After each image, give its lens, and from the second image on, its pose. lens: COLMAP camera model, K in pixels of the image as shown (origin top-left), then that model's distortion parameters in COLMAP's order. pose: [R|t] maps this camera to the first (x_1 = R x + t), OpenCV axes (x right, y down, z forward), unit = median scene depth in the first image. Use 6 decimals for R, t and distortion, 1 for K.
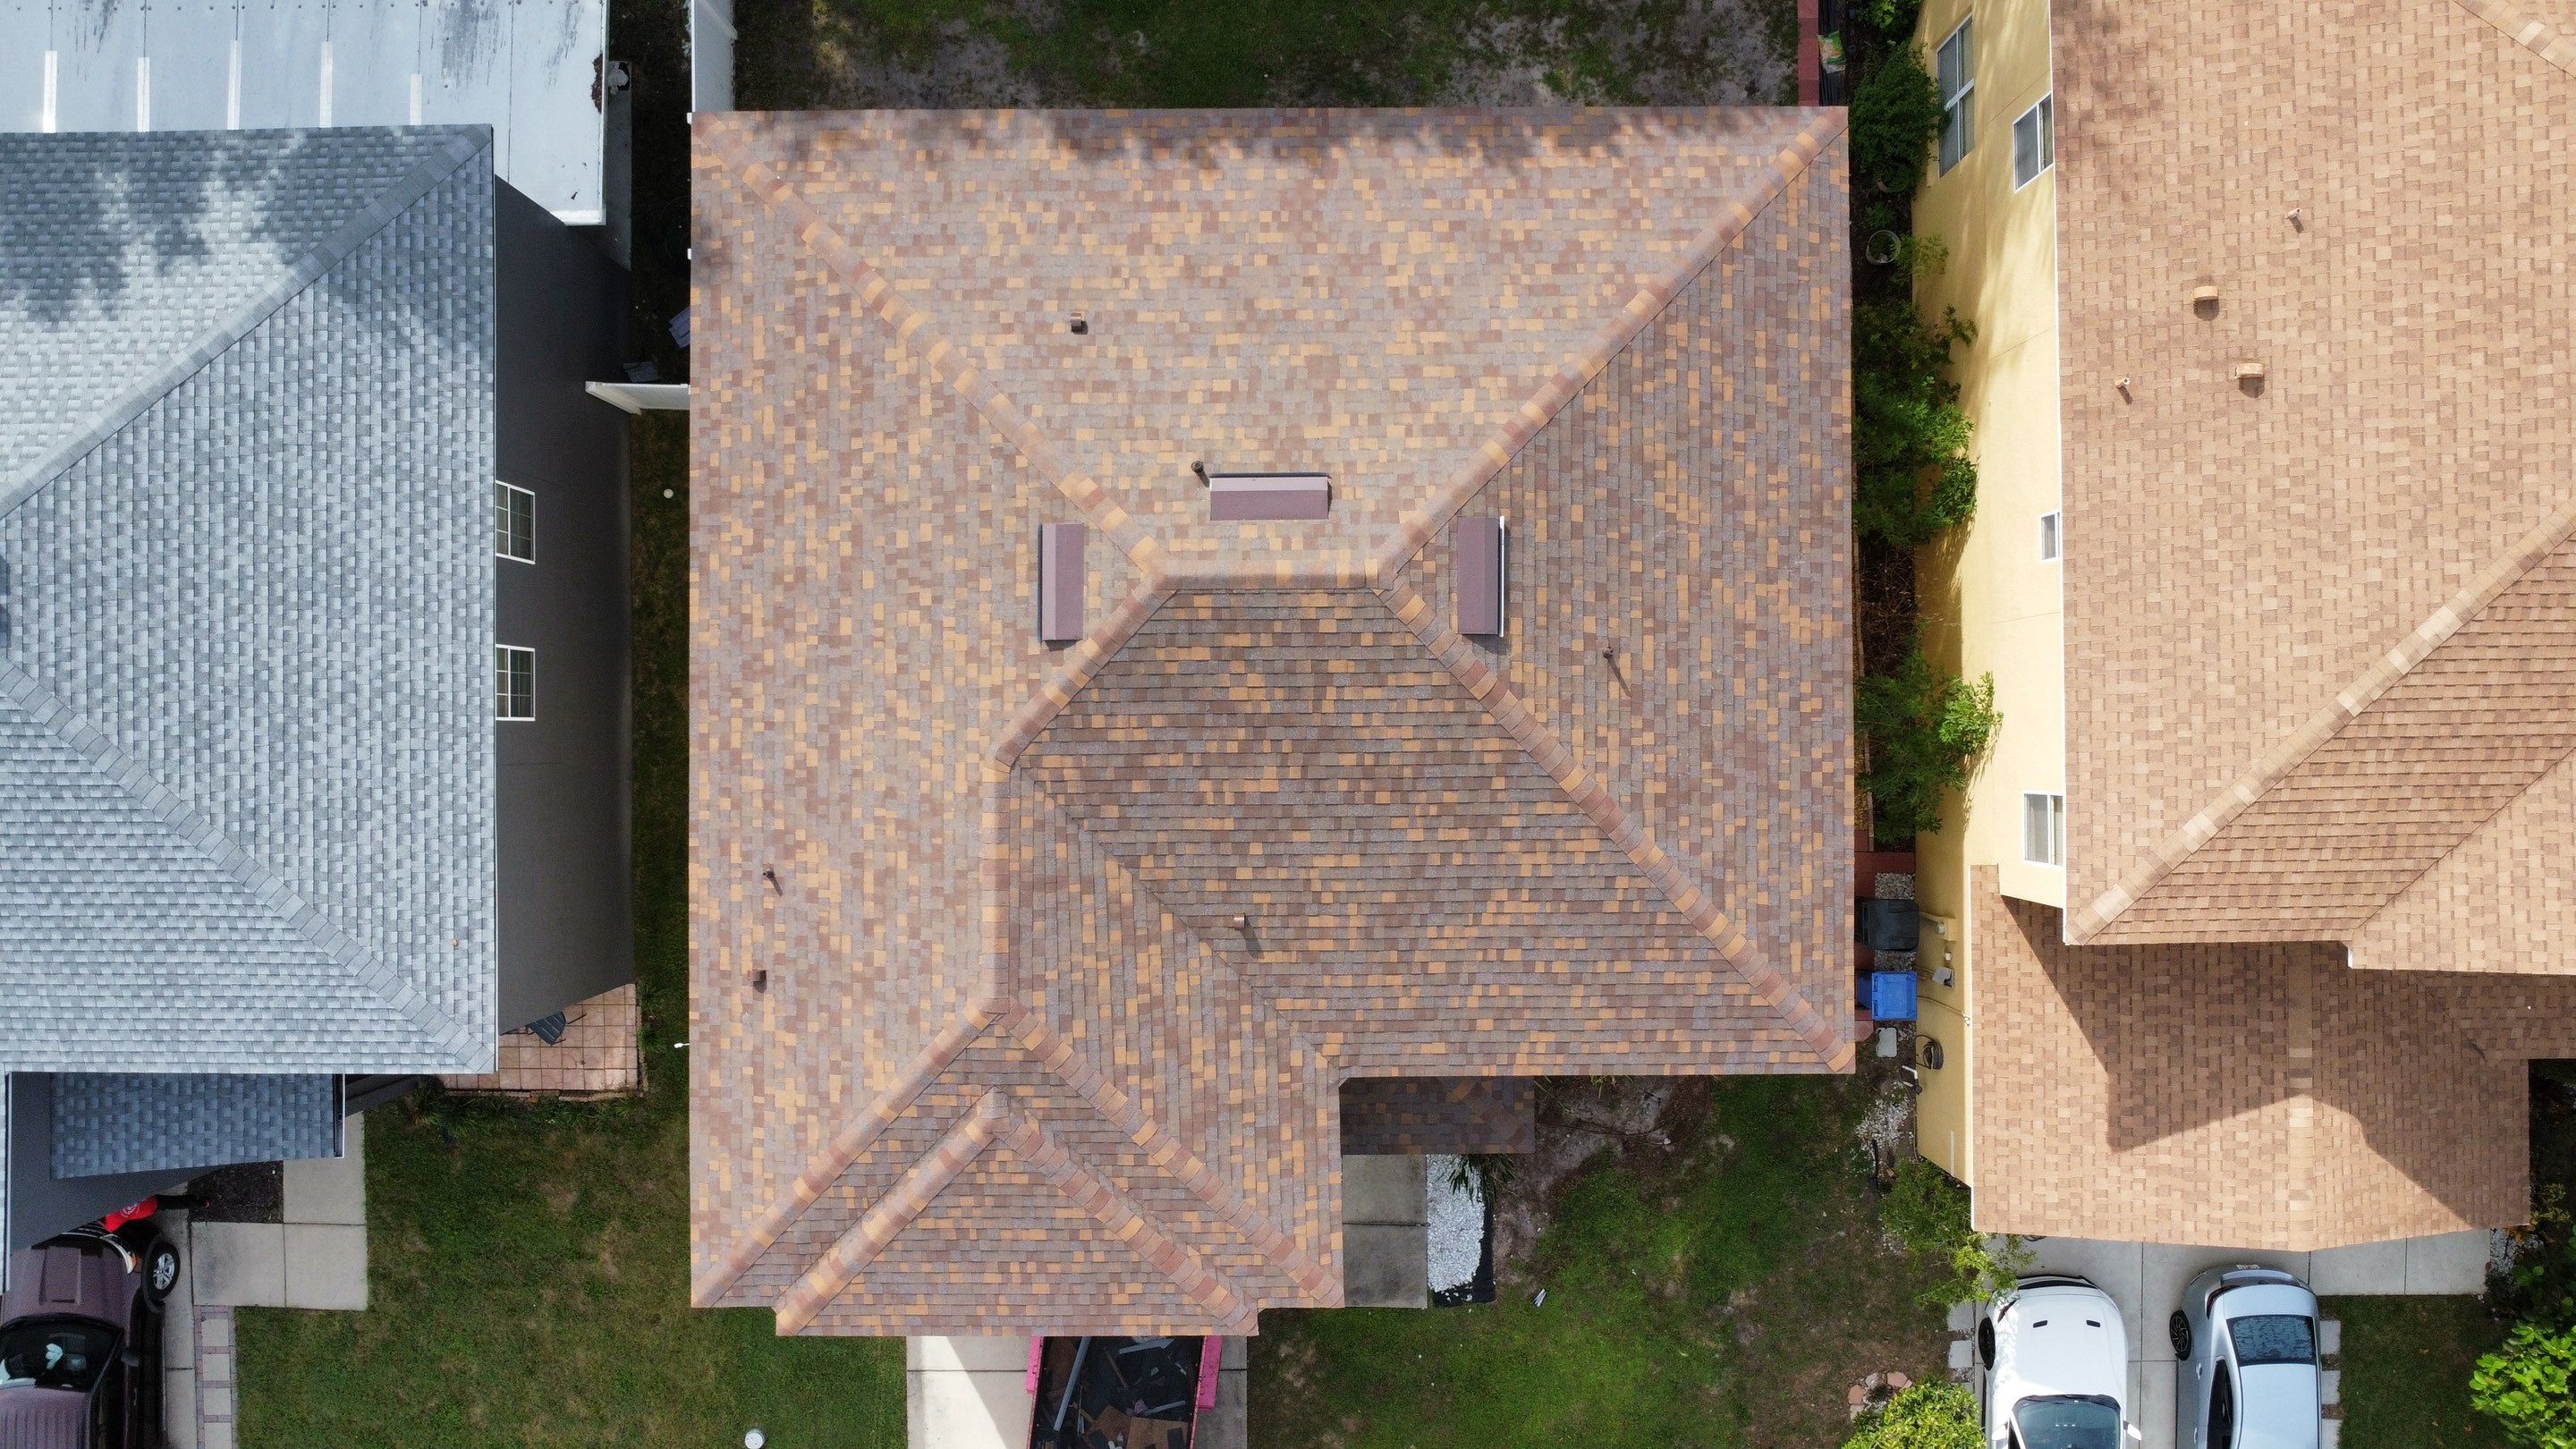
lens RADIAL K [[1876.4, 0, 1280.4], [0, 1876.4, 720.4], [0, 0, 1]] dist [-0.031784, -0.005478]
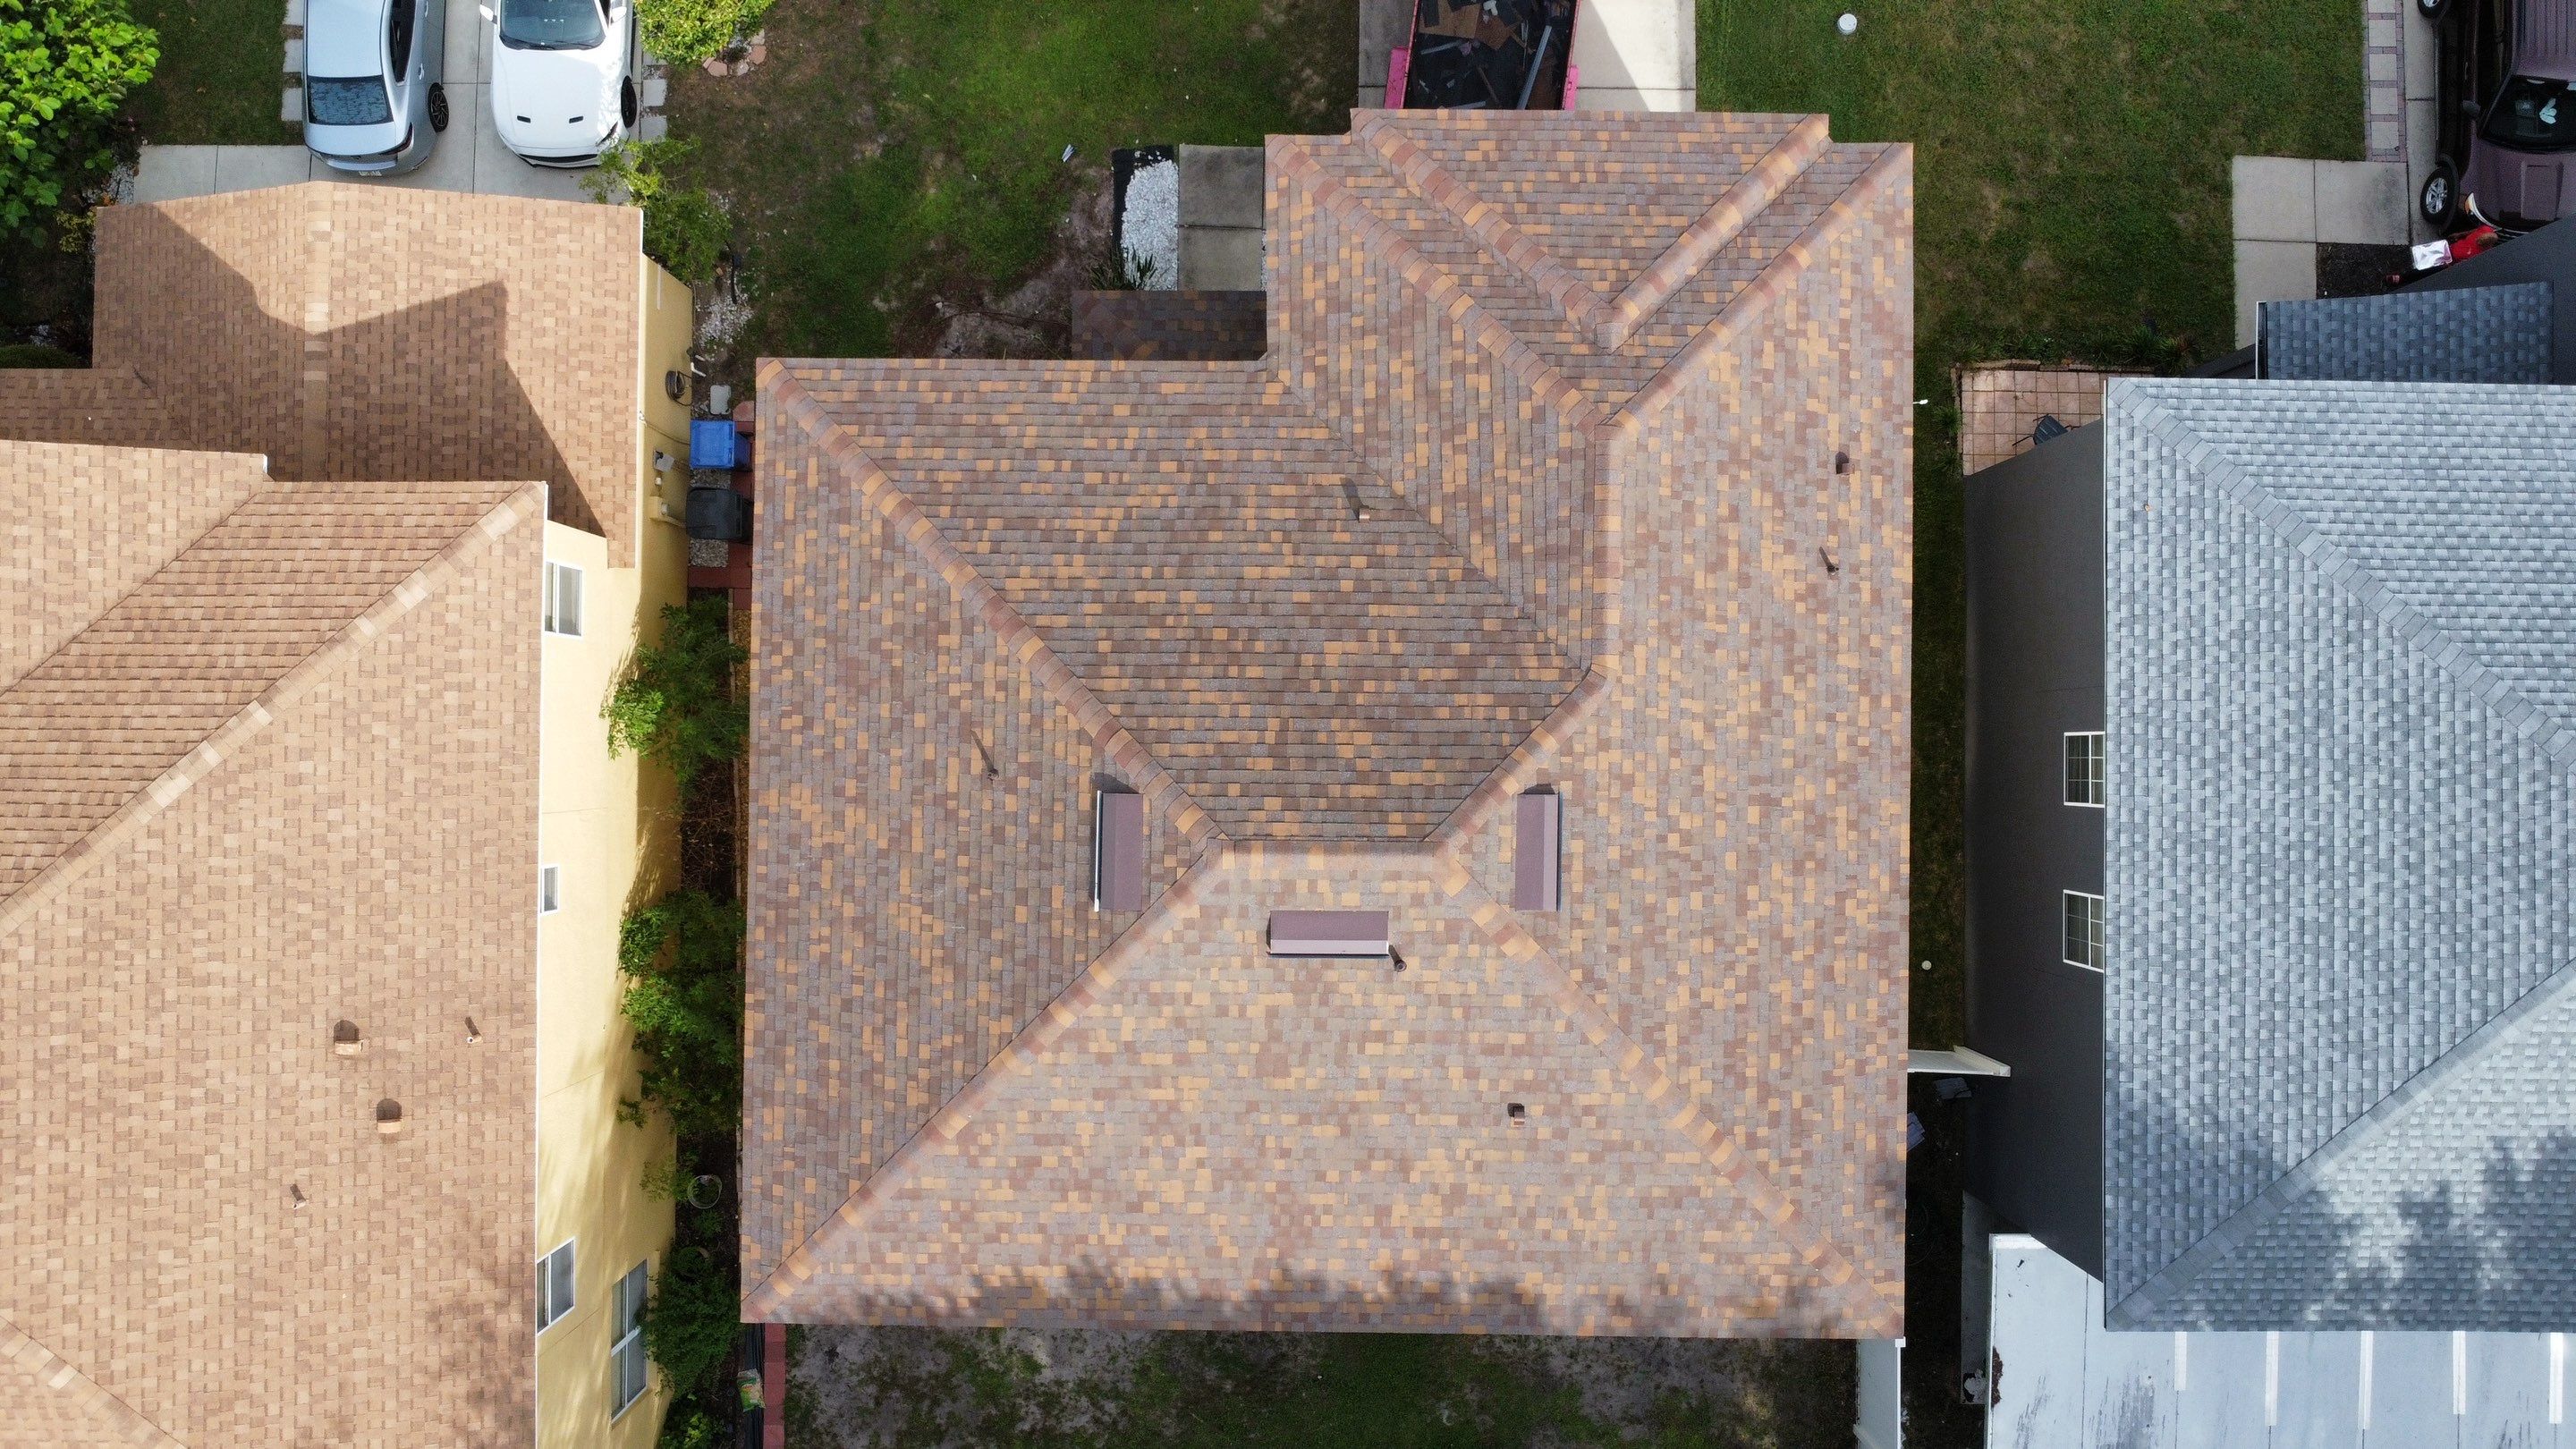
lens RADIAL K [[1876.4, 0, 1280.1], [0, 1876.4, 718.3], [0, 0, 1]] dist [-0.031784, -0.005478]
pose [[-0.999805, -0.015747, 0.011942, 0.009151], [0.016064, -0.999508, 0.026931, -0.029118], [0.011512, 0.027117, 0.999566, -0.002780]]
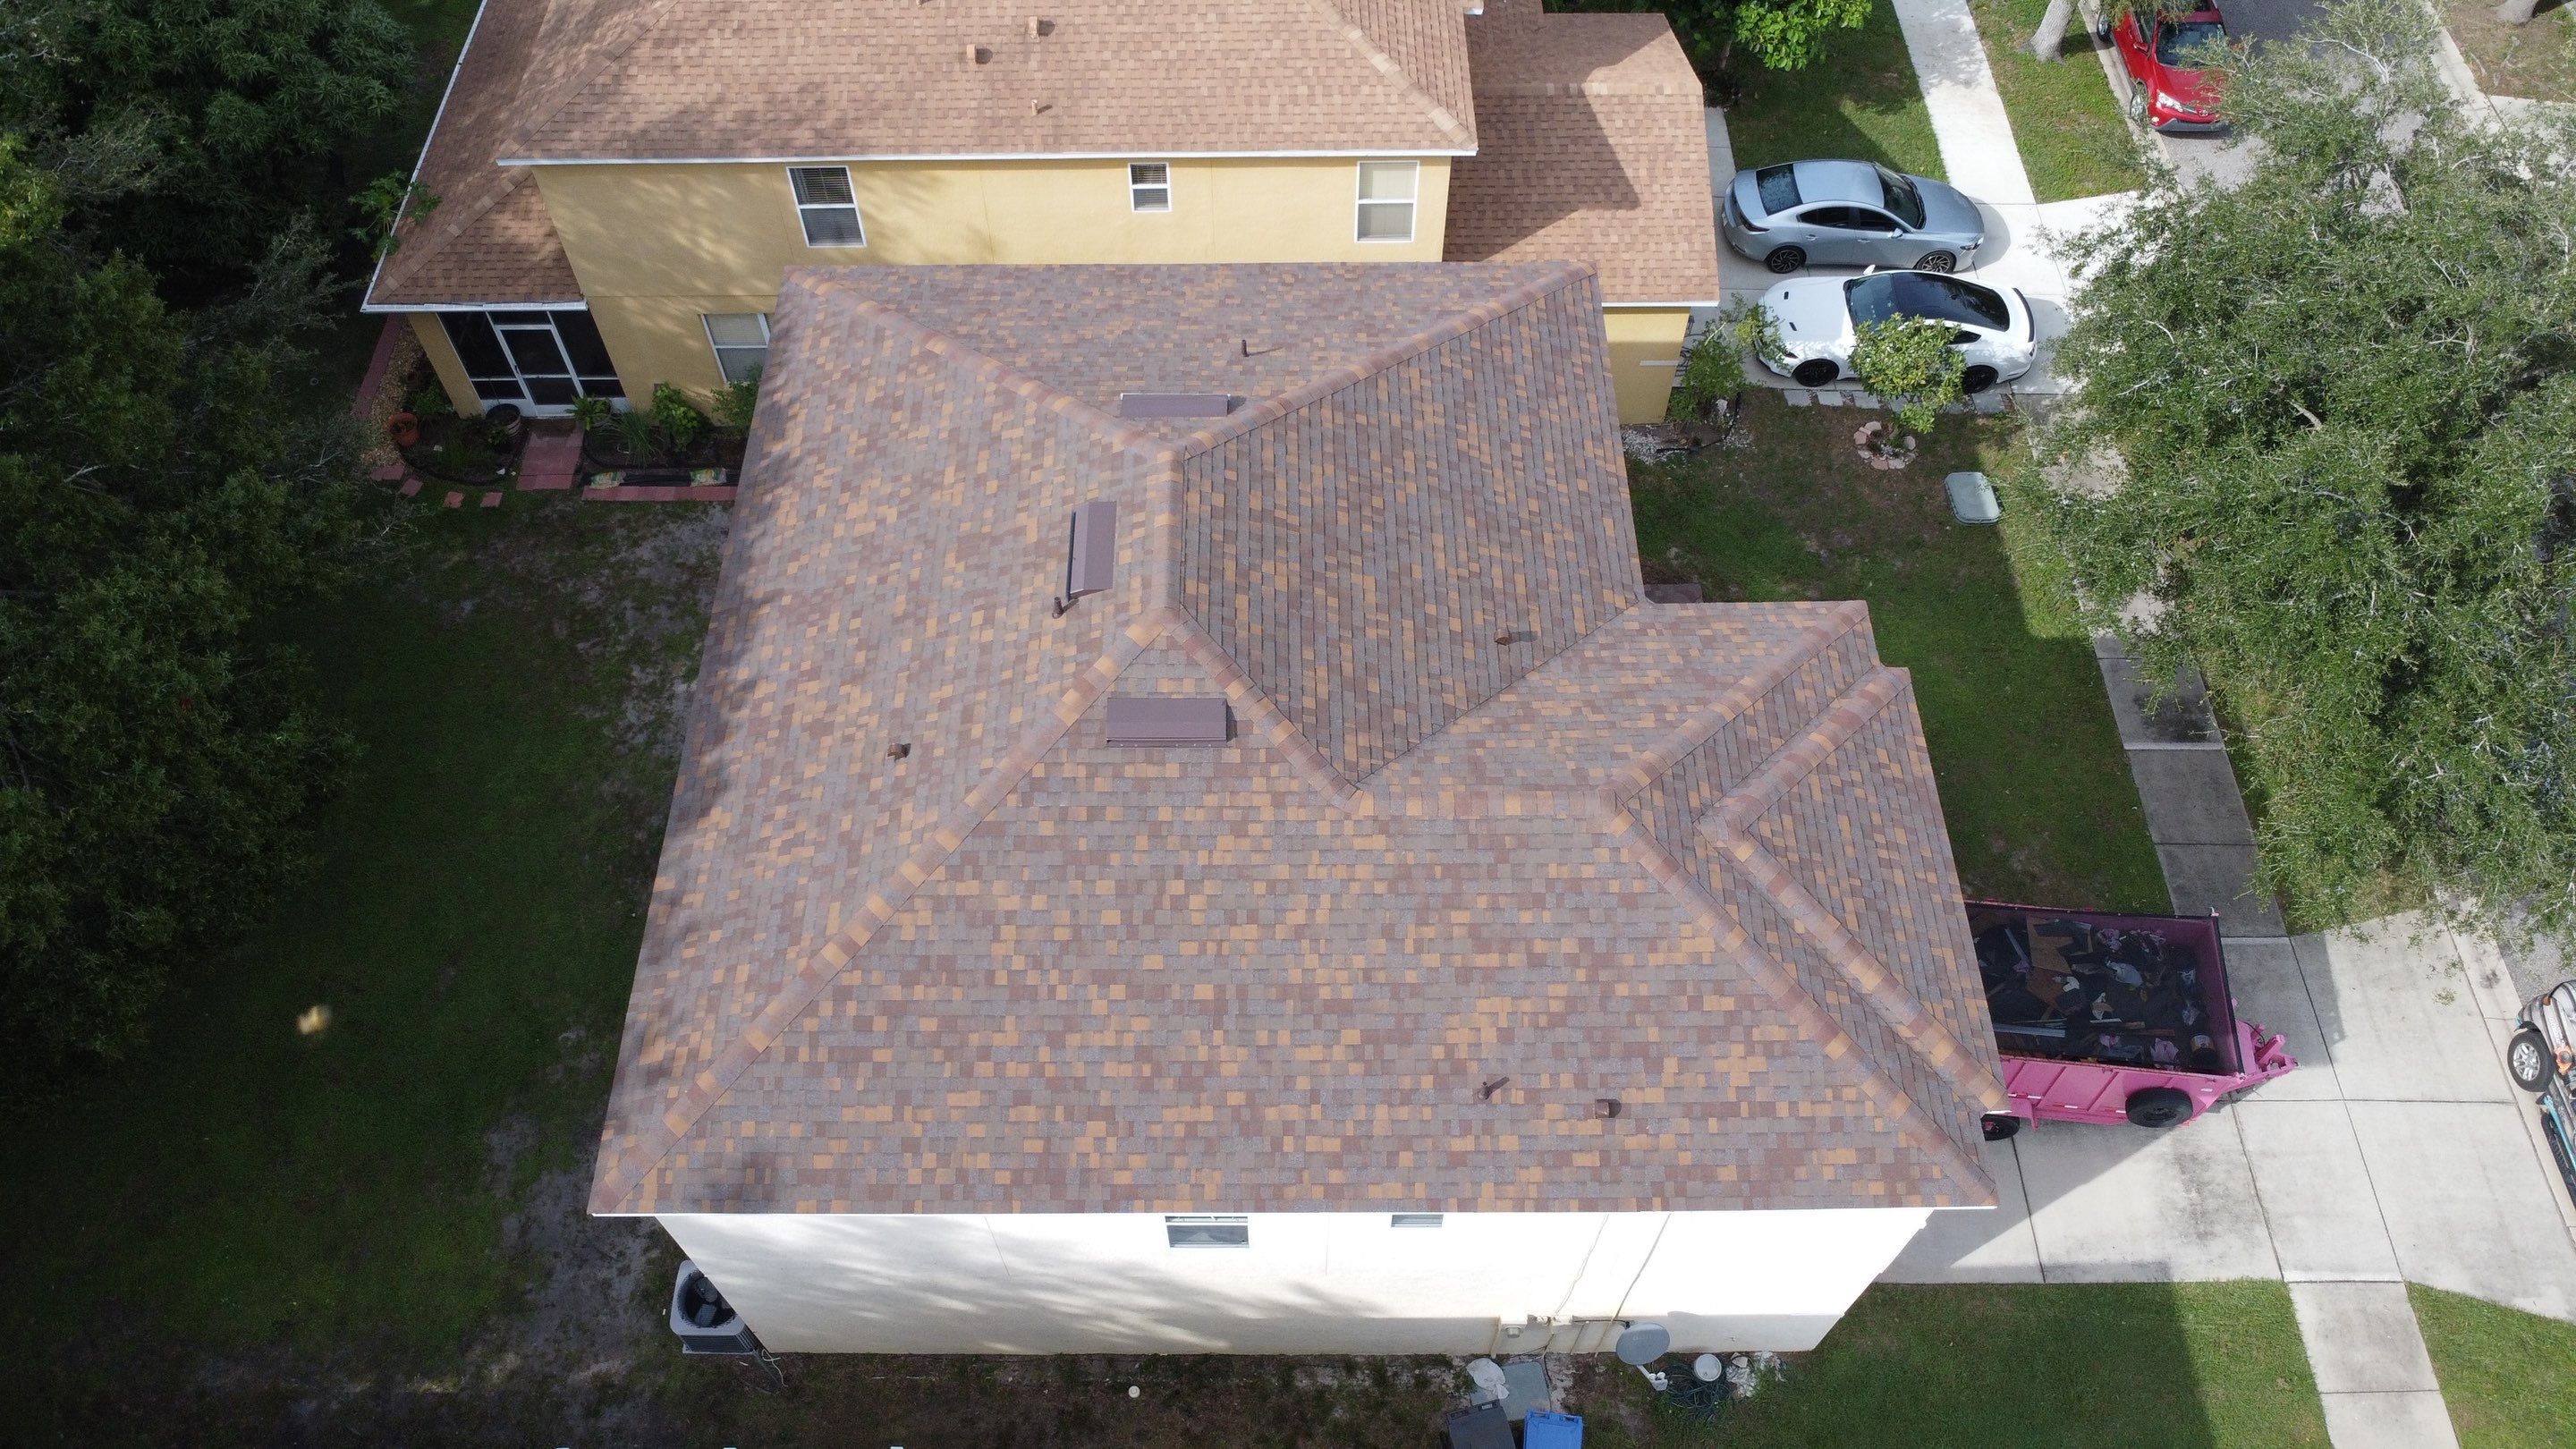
lens RADIAL K [[1876.4, 0, 1281.7], [0, 1876.4, 713.8], [0, 0, 1]] dist [-0.031784, -0.005478]
pose [[-0.000170, -0.824847, 0.565356, -0.617194], [0.999973, 0.003981, 0.006108, -0.018574], [-0.007289, 0.565342, 0.824824, 0.178489]]
